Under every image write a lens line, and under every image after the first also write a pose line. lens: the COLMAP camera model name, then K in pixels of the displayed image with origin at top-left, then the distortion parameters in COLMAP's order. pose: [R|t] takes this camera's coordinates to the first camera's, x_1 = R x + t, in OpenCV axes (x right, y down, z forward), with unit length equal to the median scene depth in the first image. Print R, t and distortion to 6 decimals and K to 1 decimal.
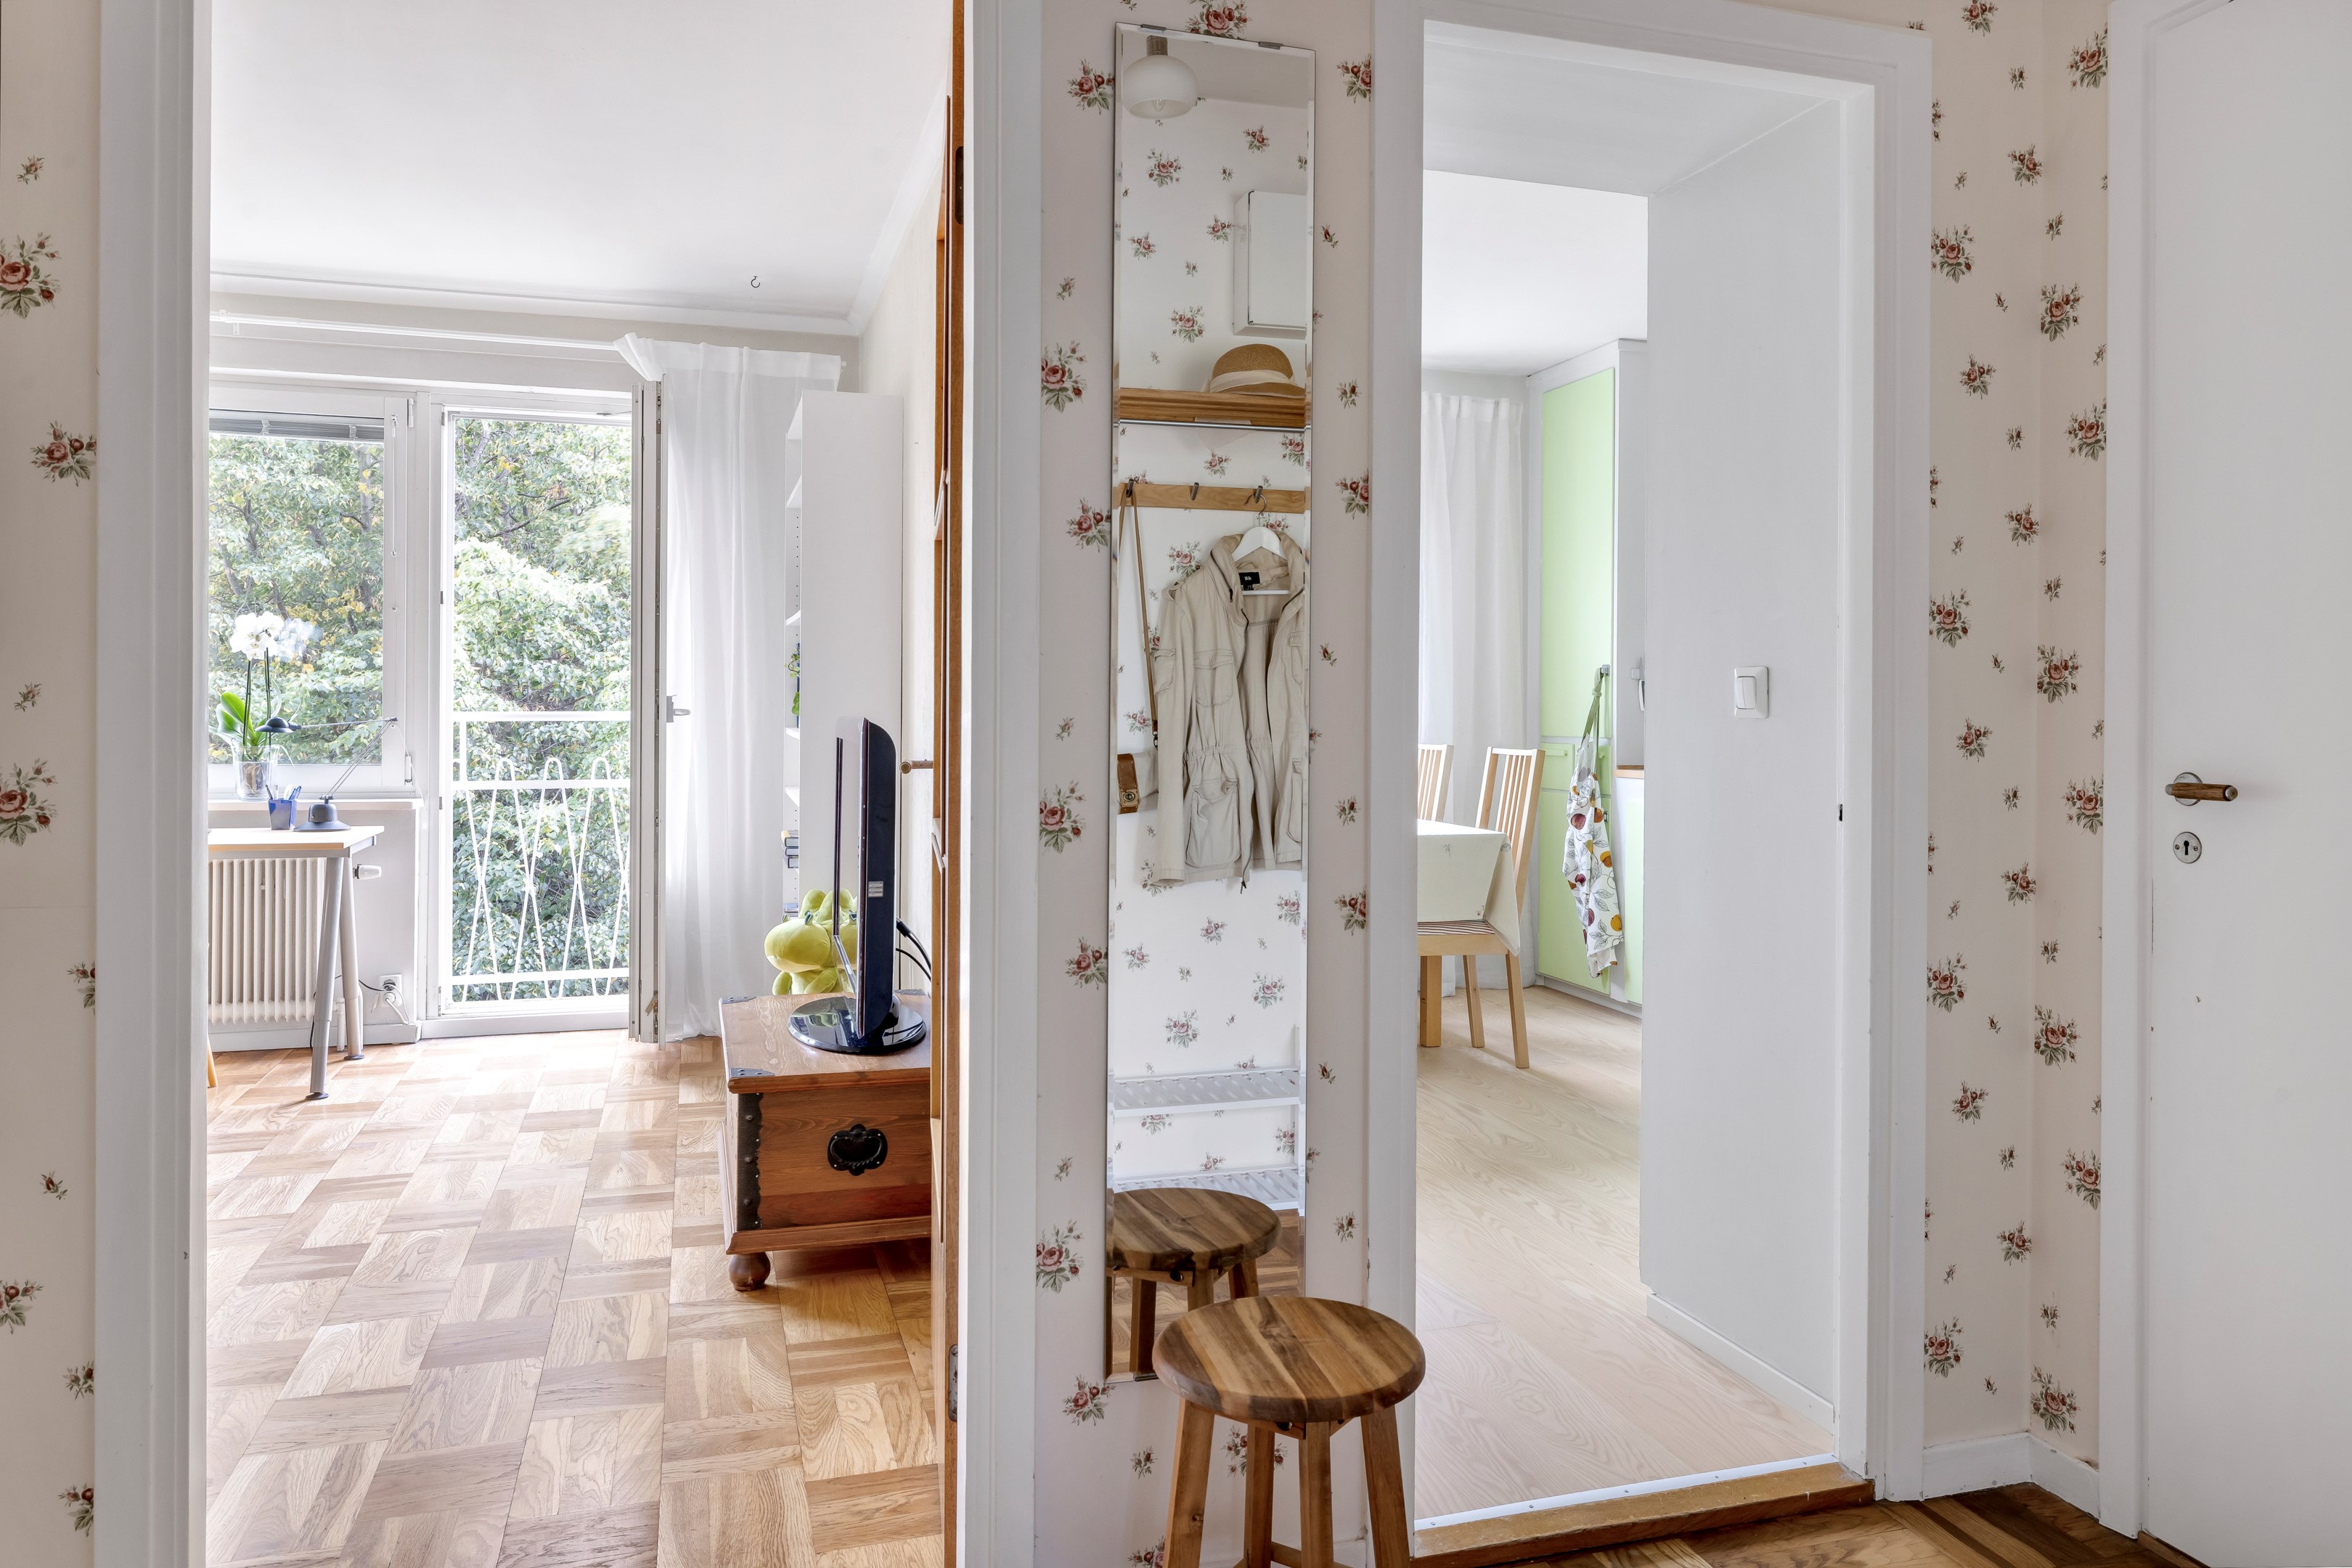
lens RADIAL K [[1573.4, 0, 1181.3], [0, 1573.4, 702.3], [0, 0, 1]] dist [0.003092, 0.000675]
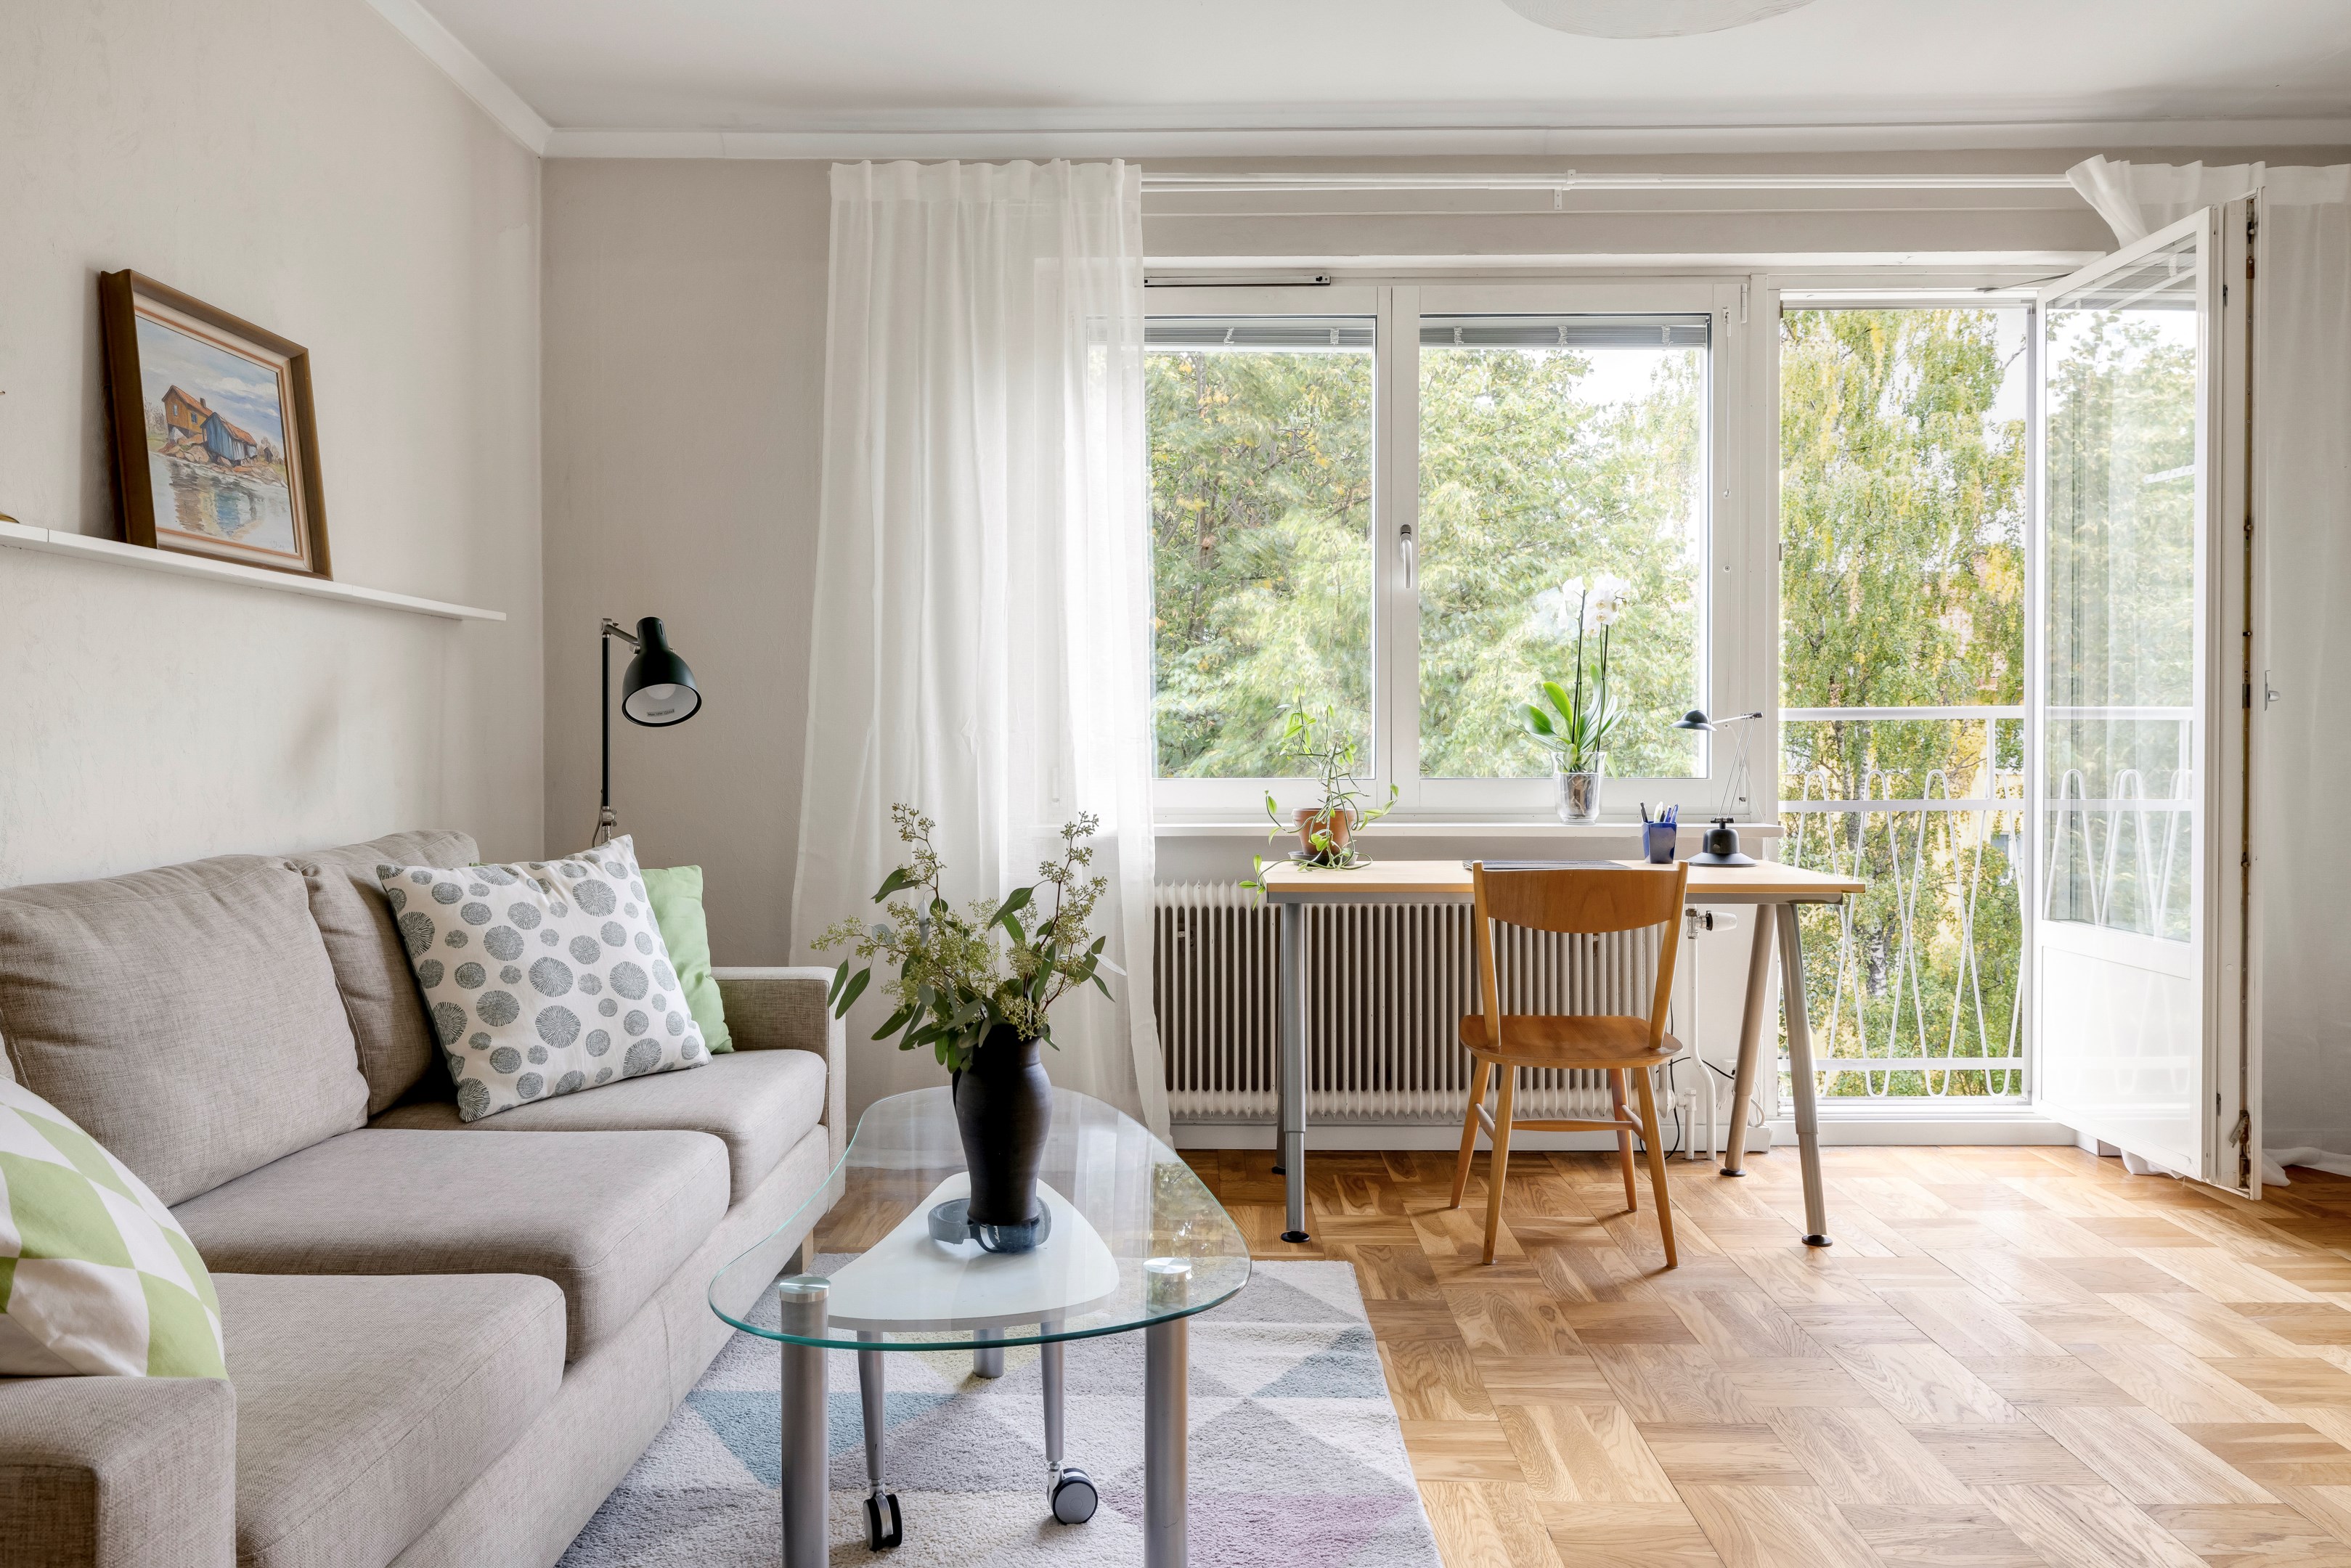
lens RADIAL K [[1622.7, 0, 1175.5], [0, 1622.7, 784.0], [0, 0, 1]] dist [-0.004237, 0.002108]
pose [[0.950803, 0.000604, -0.309796, -0.536209], [0.009420, 0.999479, 0.030861, 0.016981], [0.309653, -0.032261, 0.950302, 0.197281]]
